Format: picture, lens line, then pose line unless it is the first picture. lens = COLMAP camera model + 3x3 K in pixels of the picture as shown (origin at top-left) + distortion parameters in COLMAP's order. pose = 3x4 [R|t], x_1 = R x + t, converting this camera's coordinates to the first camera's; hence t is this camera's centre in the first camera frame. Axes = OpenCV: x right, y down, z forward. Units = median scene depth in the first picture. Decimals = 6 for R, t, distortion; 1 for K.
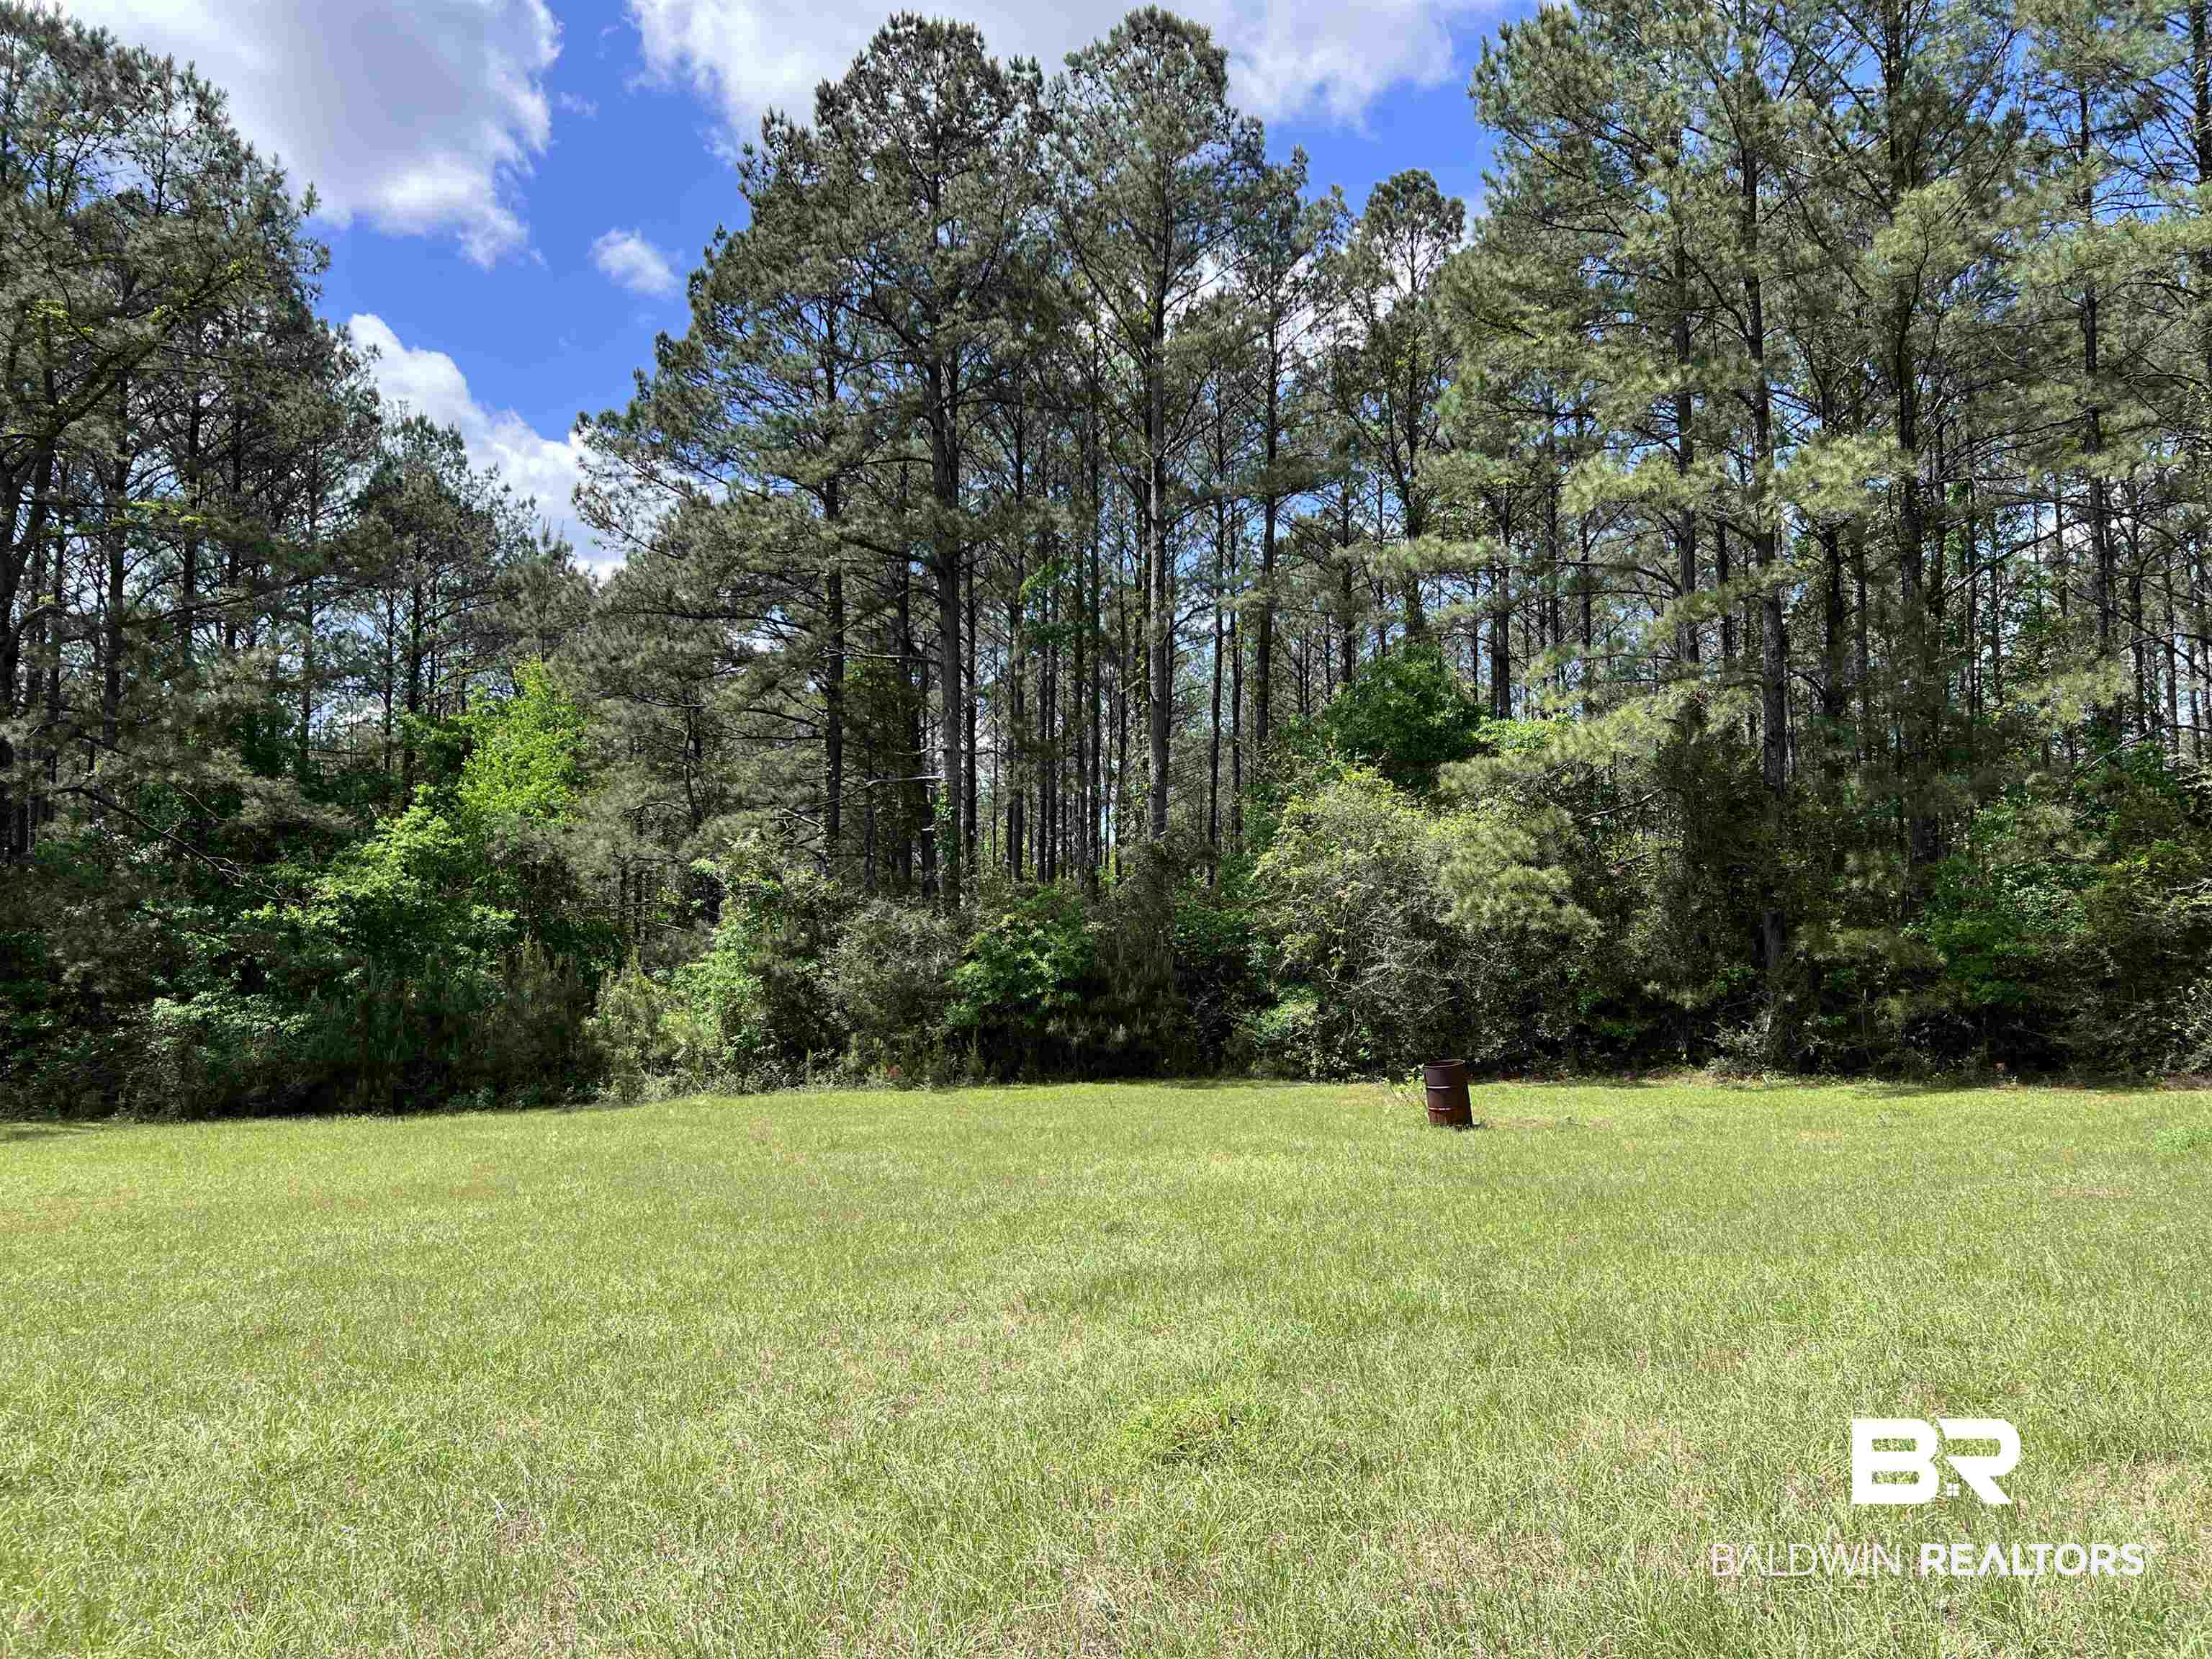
lens RADIAL K [[1638.5, 0, 1118.4], [0, 1638.5, 849.9], [0, 0, 1]] dist [0.055691, -0.068951]
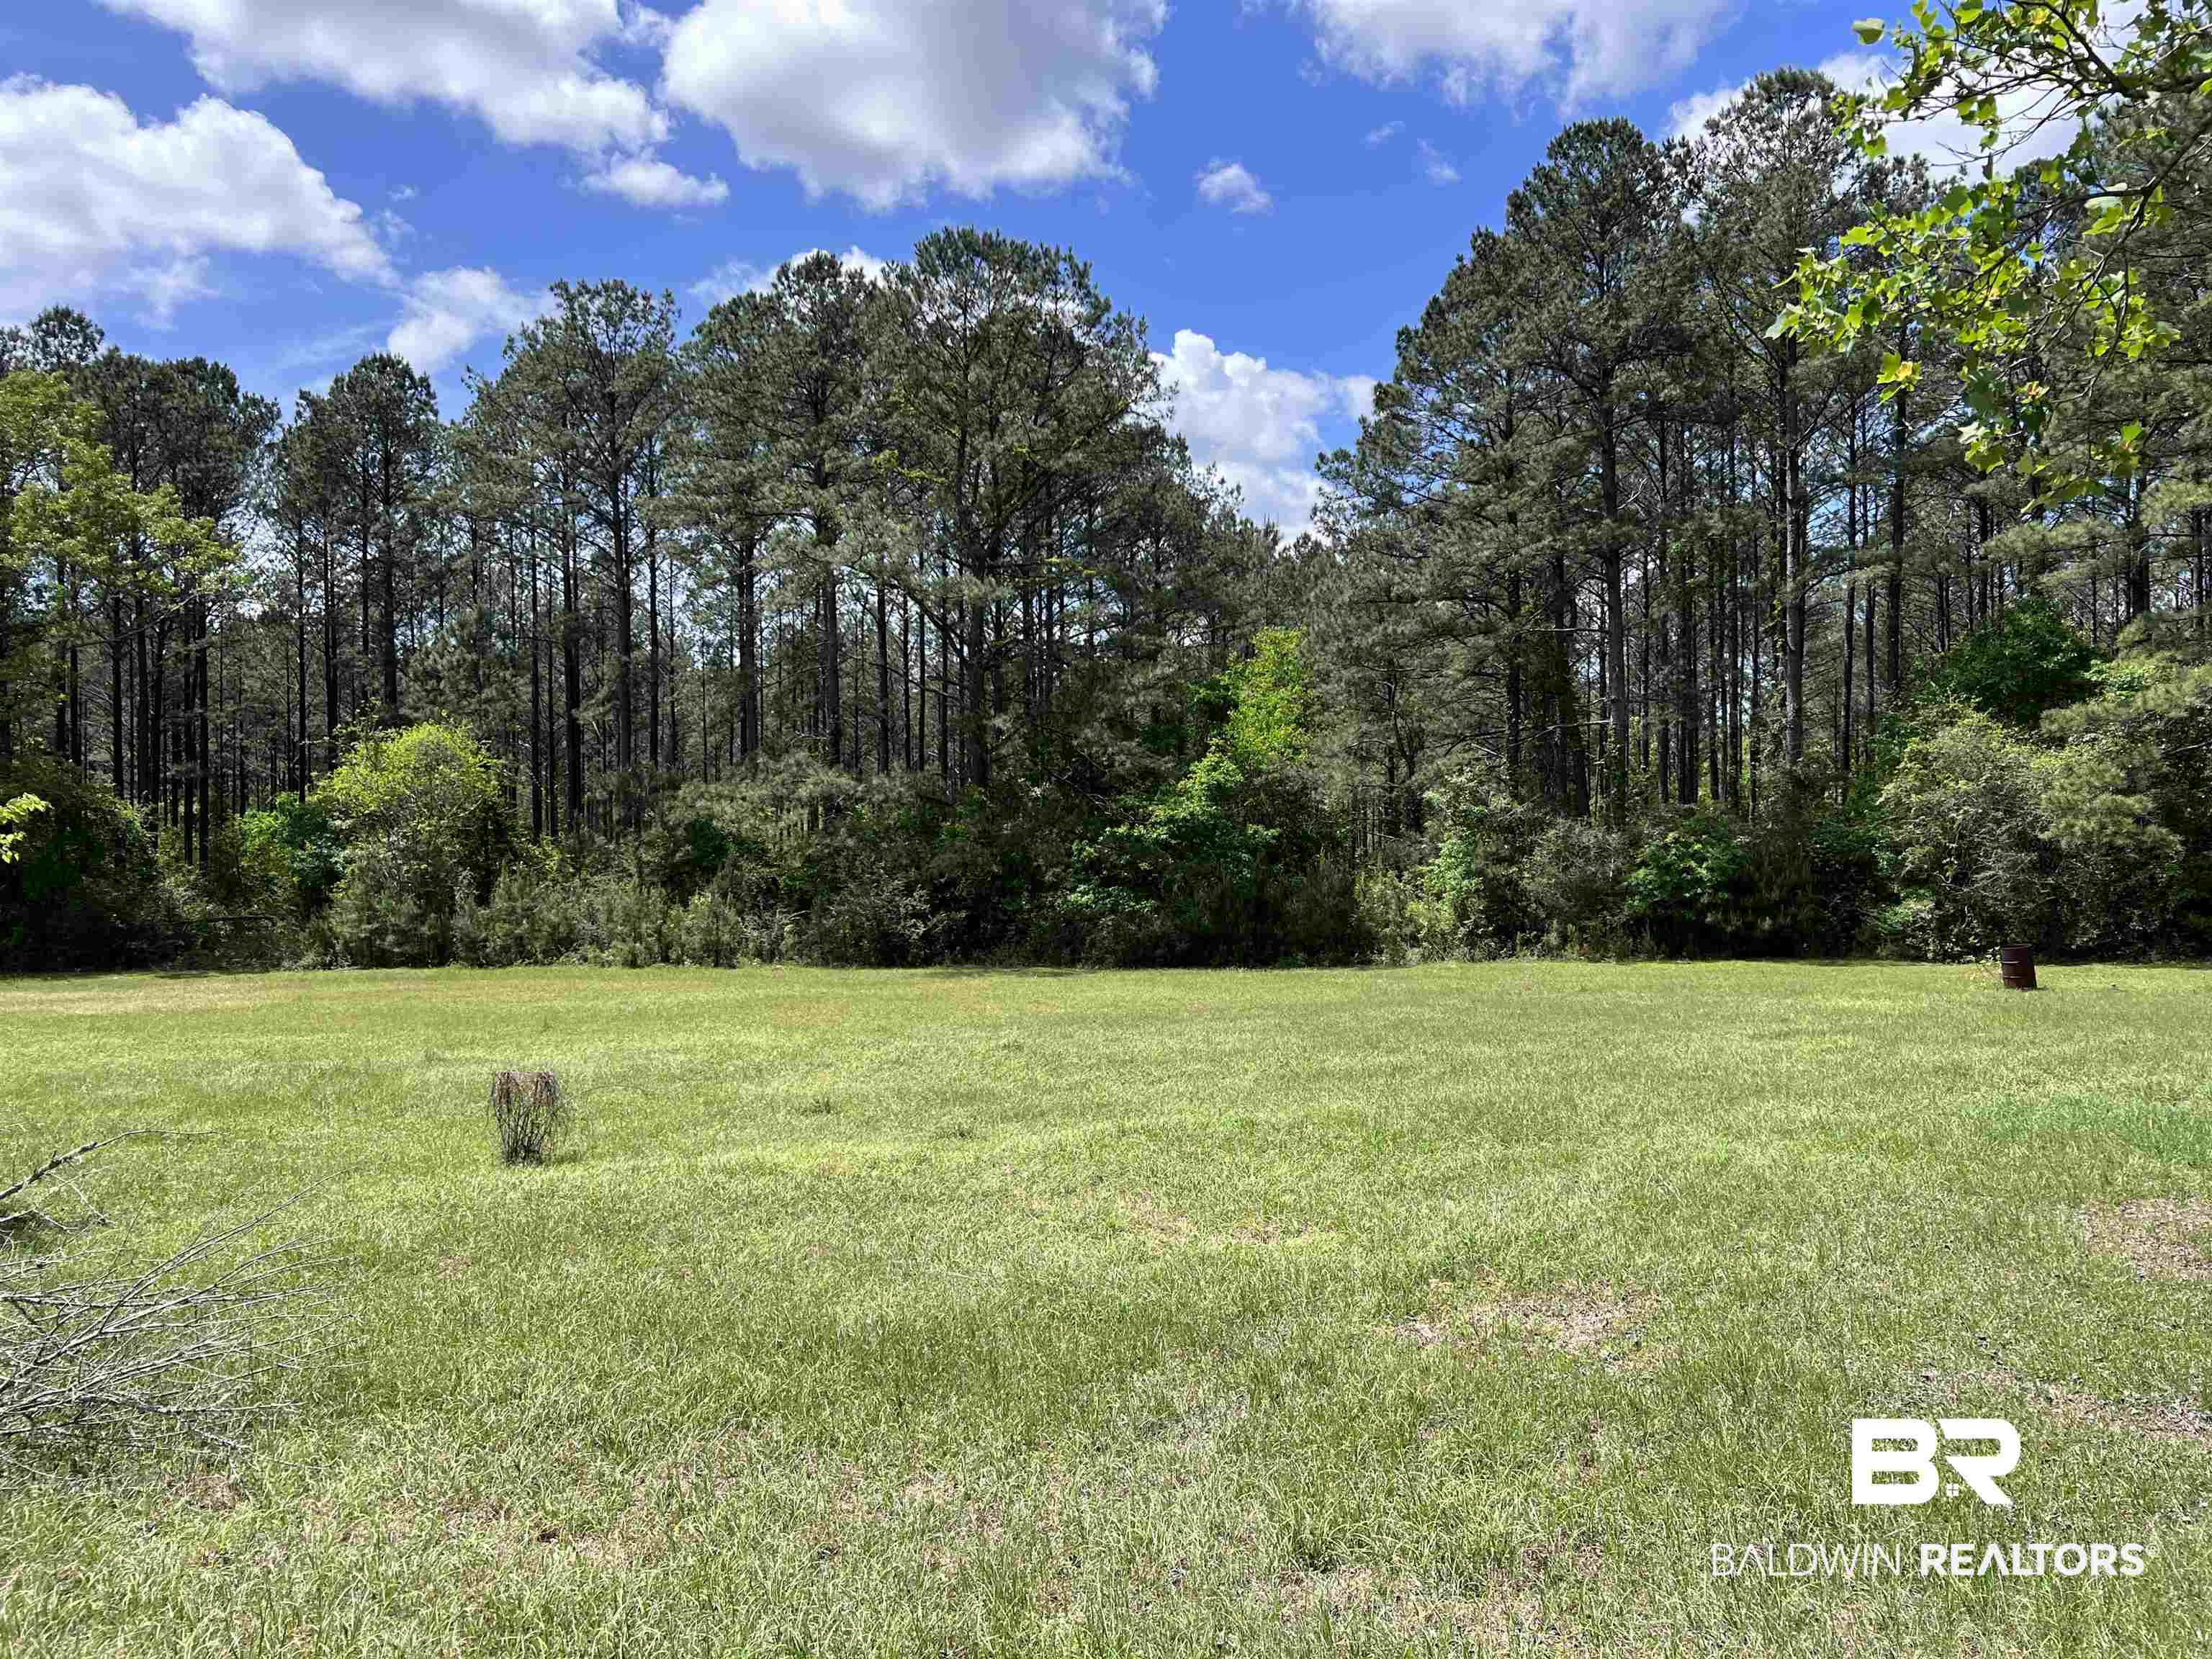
lens RADIAL K [[1638.5, 0, 1109.7], [0, 1638.5, 828.5], [0, 0, 1]] dist [0.055691, -0.068951]
pose [[0.933468, -0.008197, -0.358567, -0.014232], [0.027652, 0.998408, 0.049165, -0.041010], [0.357593, -0.055809, 0.932208, -0.395969]]
